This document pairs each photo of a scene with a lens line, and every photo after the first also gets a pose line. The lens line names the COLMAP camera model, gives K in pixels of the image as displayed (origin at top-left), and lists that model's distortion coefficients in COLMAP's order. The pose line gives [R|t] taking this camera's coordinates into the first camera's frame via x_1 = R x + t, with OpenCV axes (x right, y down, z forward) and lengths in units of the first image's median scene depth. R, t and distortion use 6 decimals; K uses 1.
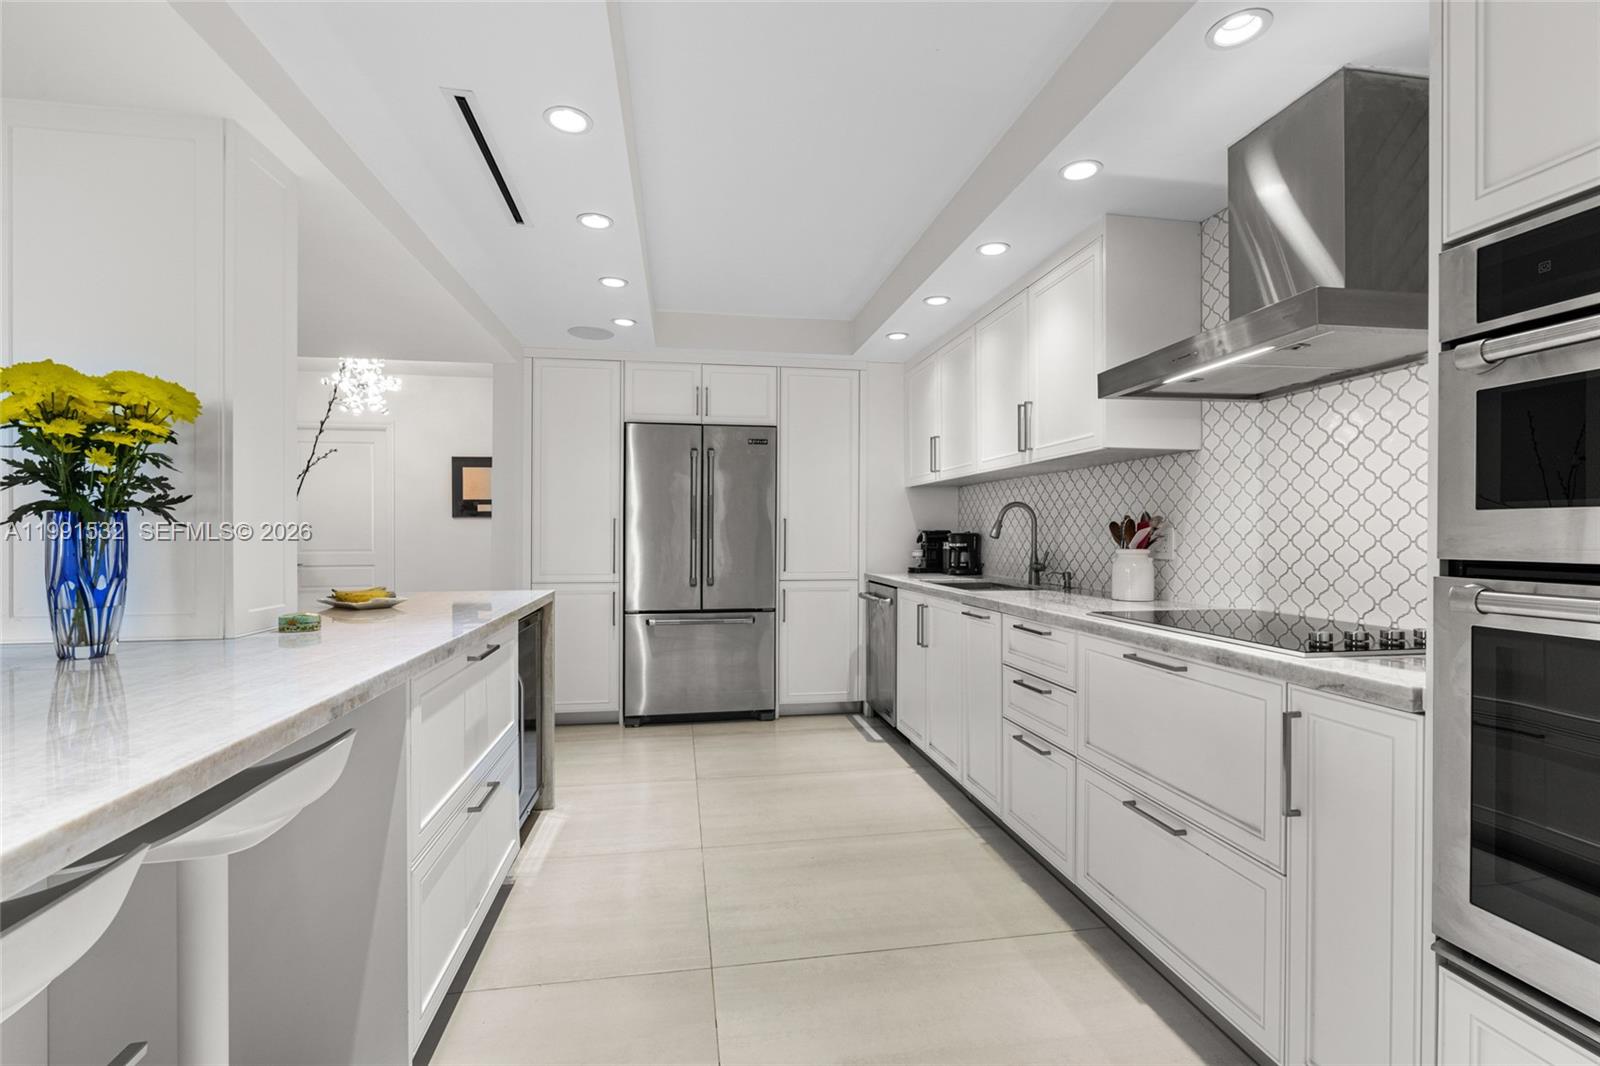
lens RADIAL K [[719.8, 0, 808.4], [0, 719.8, 533.0], [0, 0, 1]] dist [-0.015479, 0.006737]
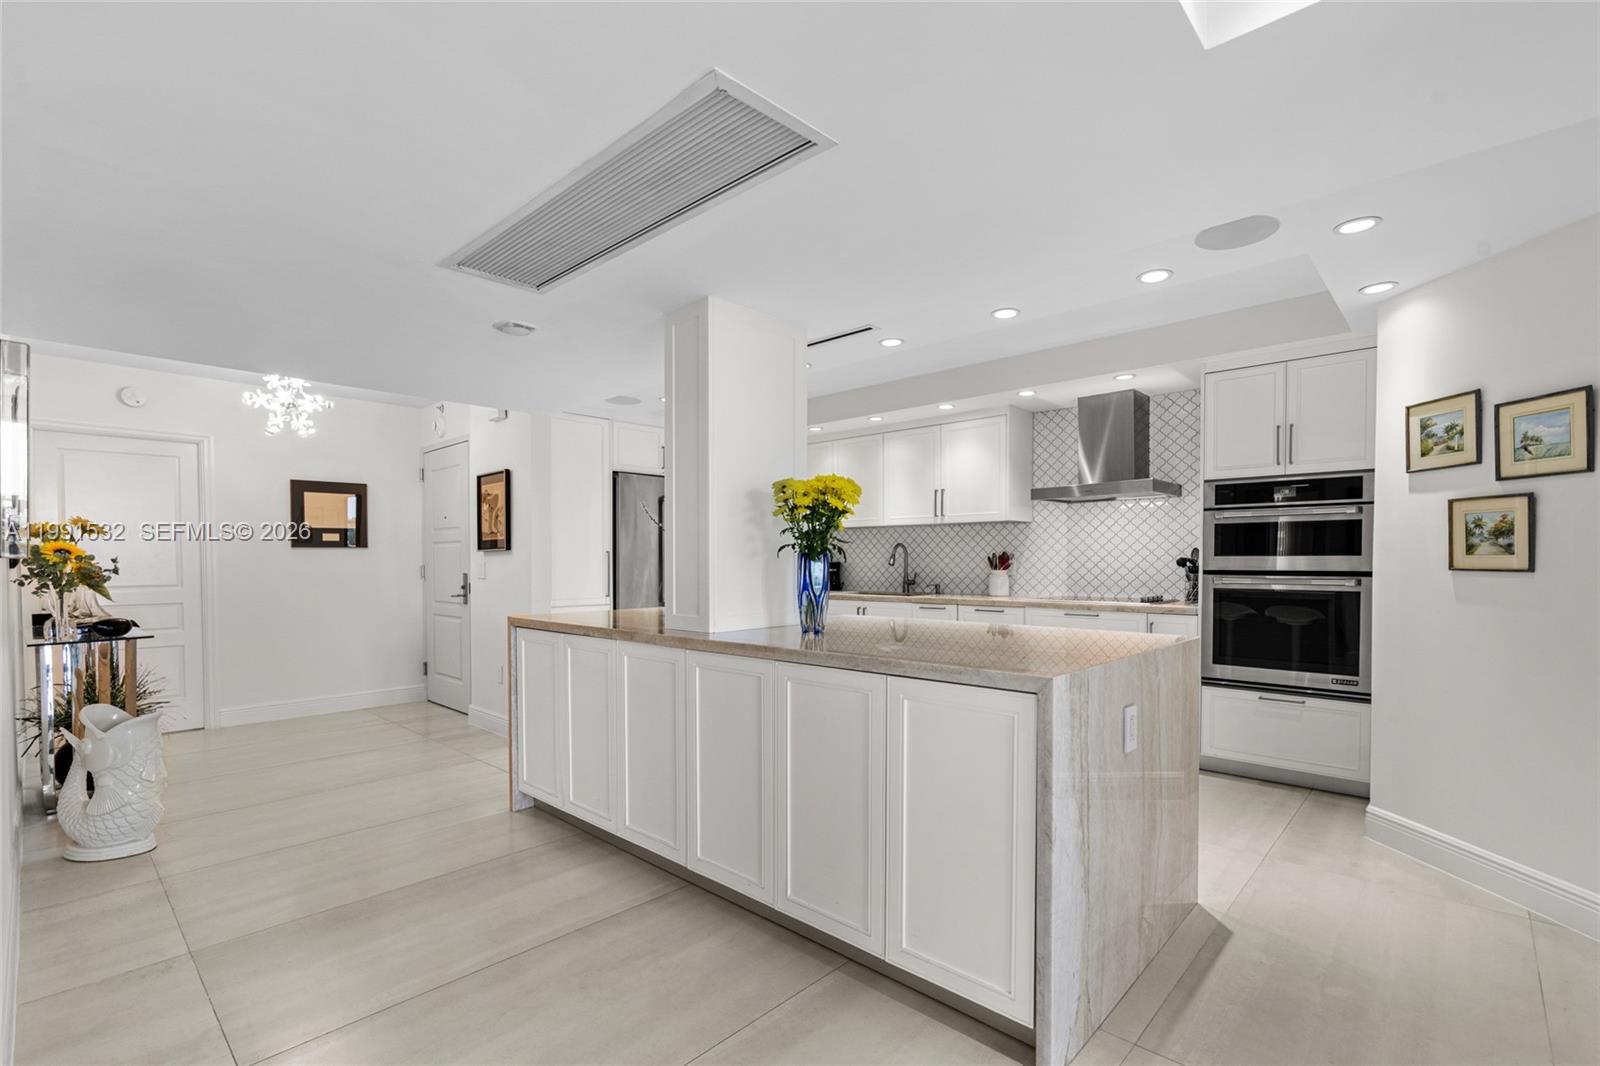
lens RADIAL K [[719.8, 0, 815.0], [0, 719.8, 574.1], [0, 0, 1]] dist [-0.015479, 0.006737]
pose [[0.796110, -0.014183, 0.604986, -1.358625], [0.002993, 0.999805, 0.019500, -0.008048], [-0.605144, -0.013714, 0.795998, -0.319973]]
